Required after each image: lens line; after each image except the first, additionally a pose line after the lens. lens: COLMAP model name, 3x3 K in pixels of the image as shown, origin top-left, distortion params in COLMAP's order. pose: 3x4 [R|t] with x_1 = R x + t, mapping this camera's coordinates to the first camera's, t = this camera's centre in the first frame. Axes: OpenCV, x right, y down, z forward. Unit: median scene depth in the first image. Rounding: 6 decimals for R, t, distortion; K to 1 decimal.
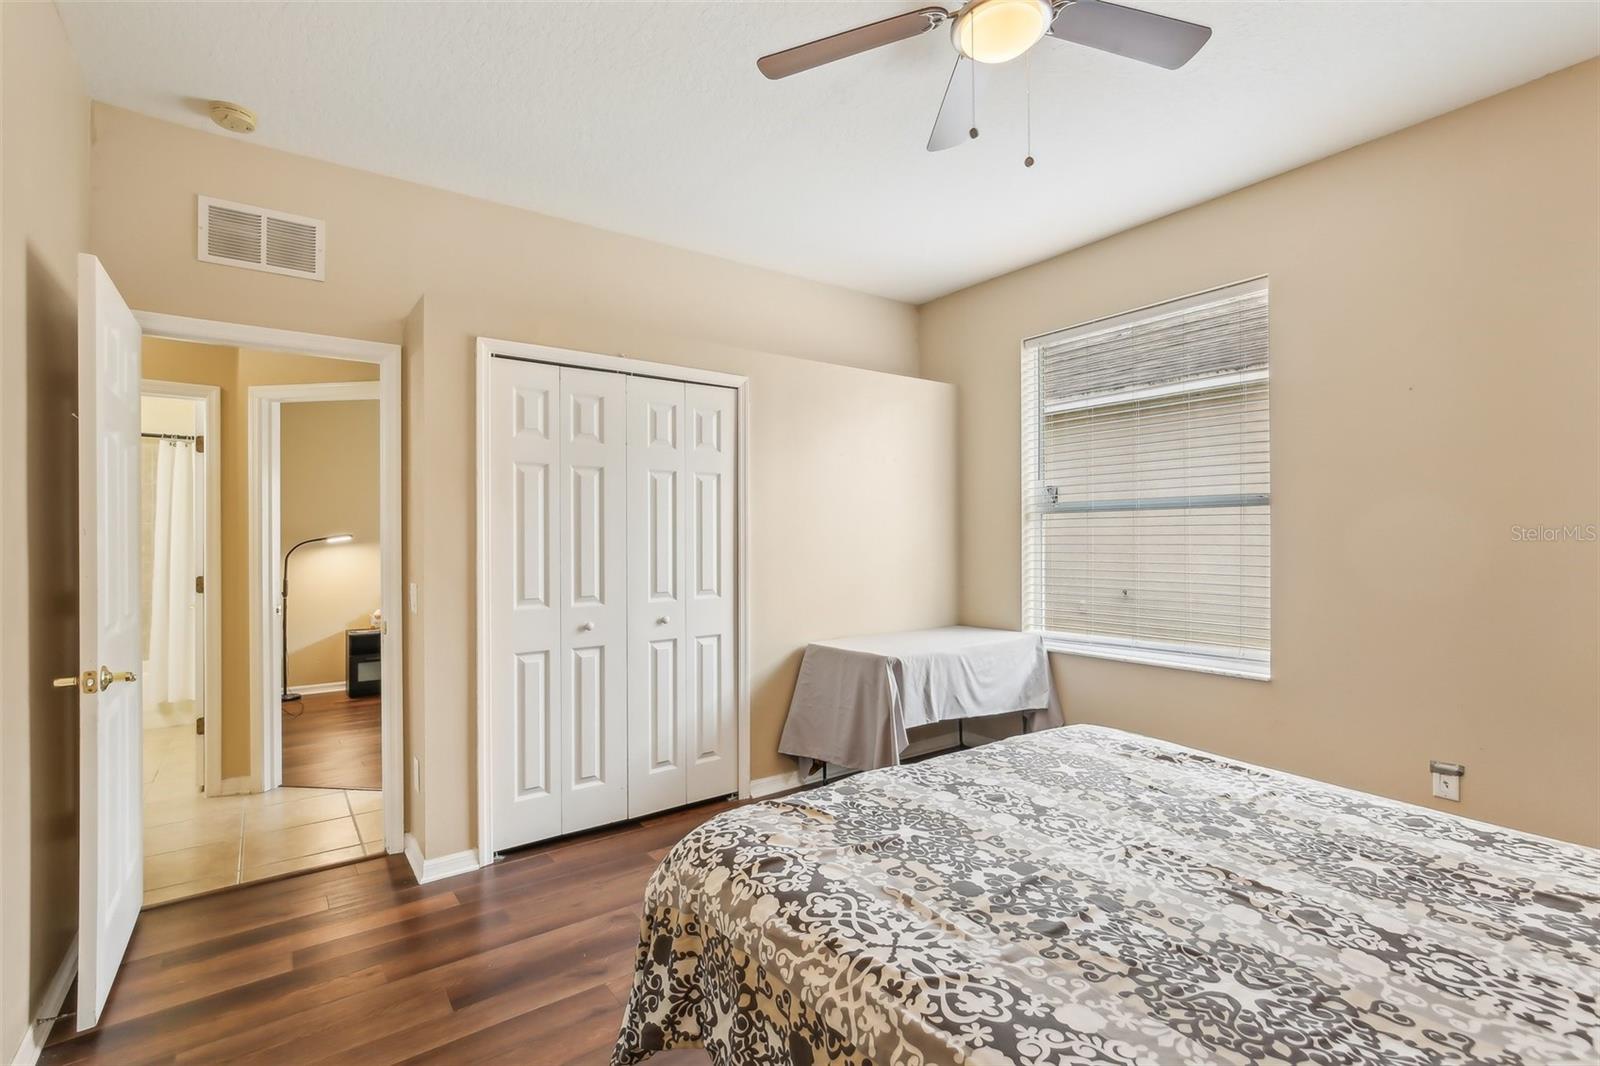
lens RADIAL K [[743.4, 0, 800.0], [0, 743.4, 533.0], [0, 0, 1]] dist [-0.003997, 0.004080]
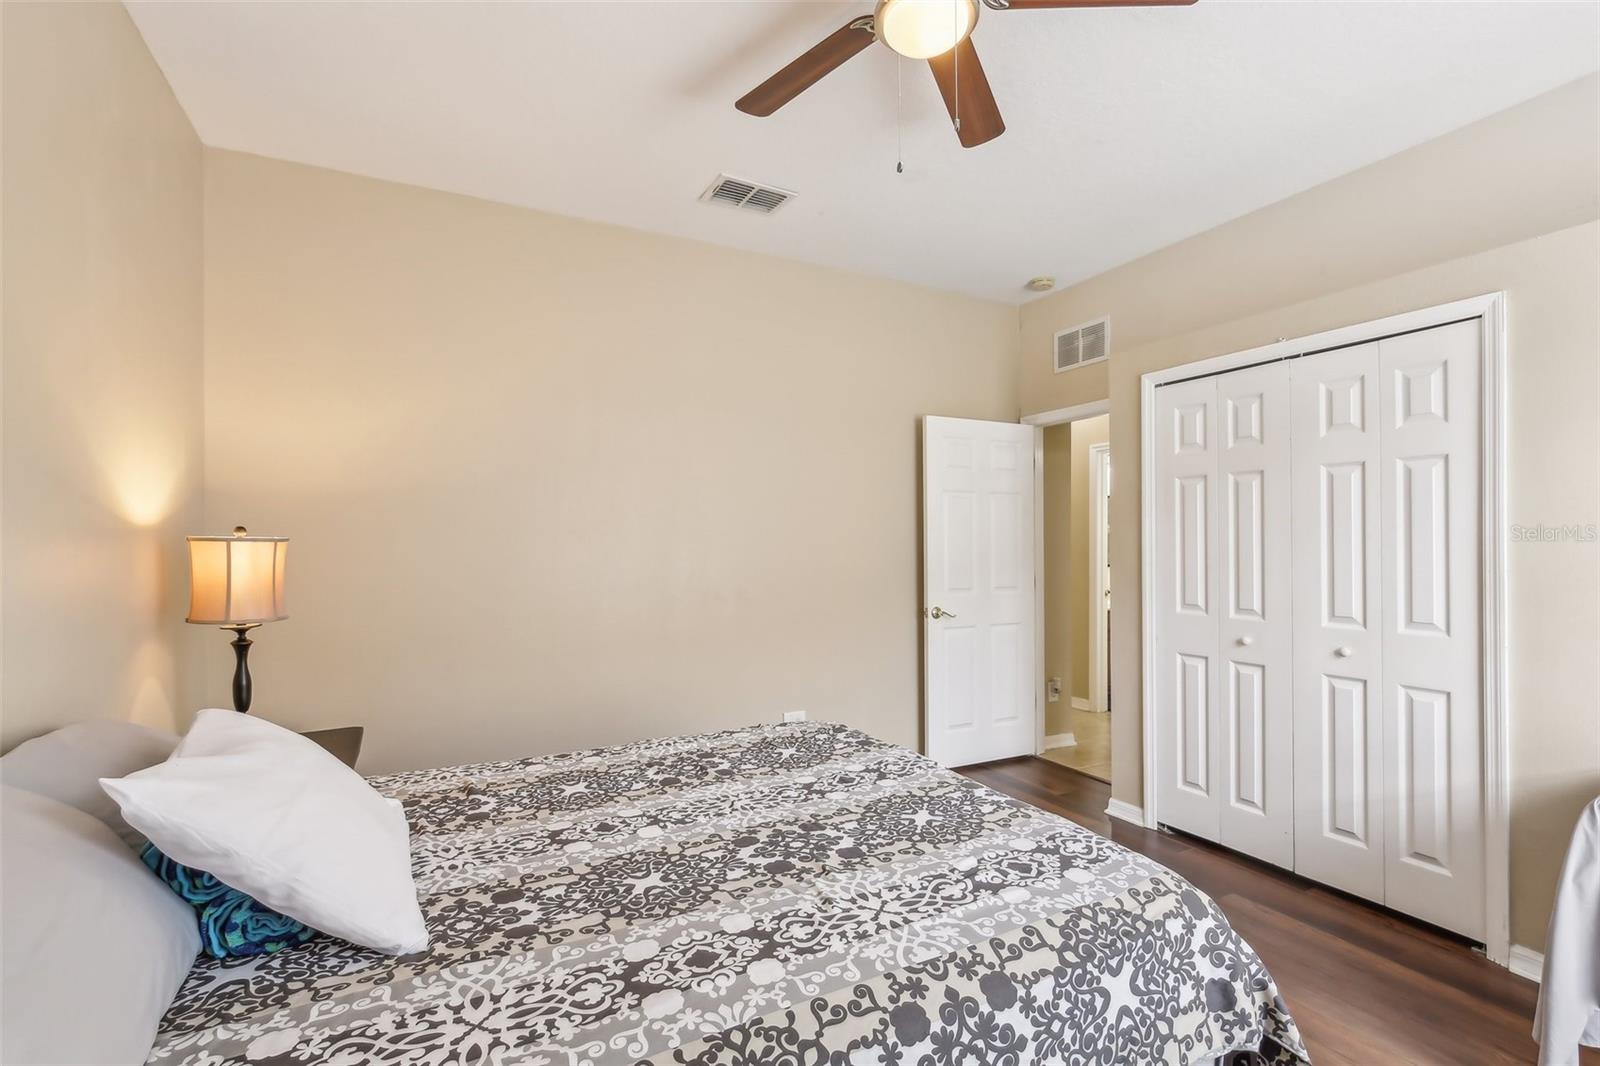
lens RADIAL K [[735.1, 0, 776.4], [0, 735.1, 545.1], [0, 0, 1]] dist [-0.001125, 0.000410]
pose [[-0.193333, 0.009027, -0.981092, 1.352066], [0.009811, 0.999925, 0.007267, -0.015861], [0.981084, -0.008221, -0.193407, 1.082338]]
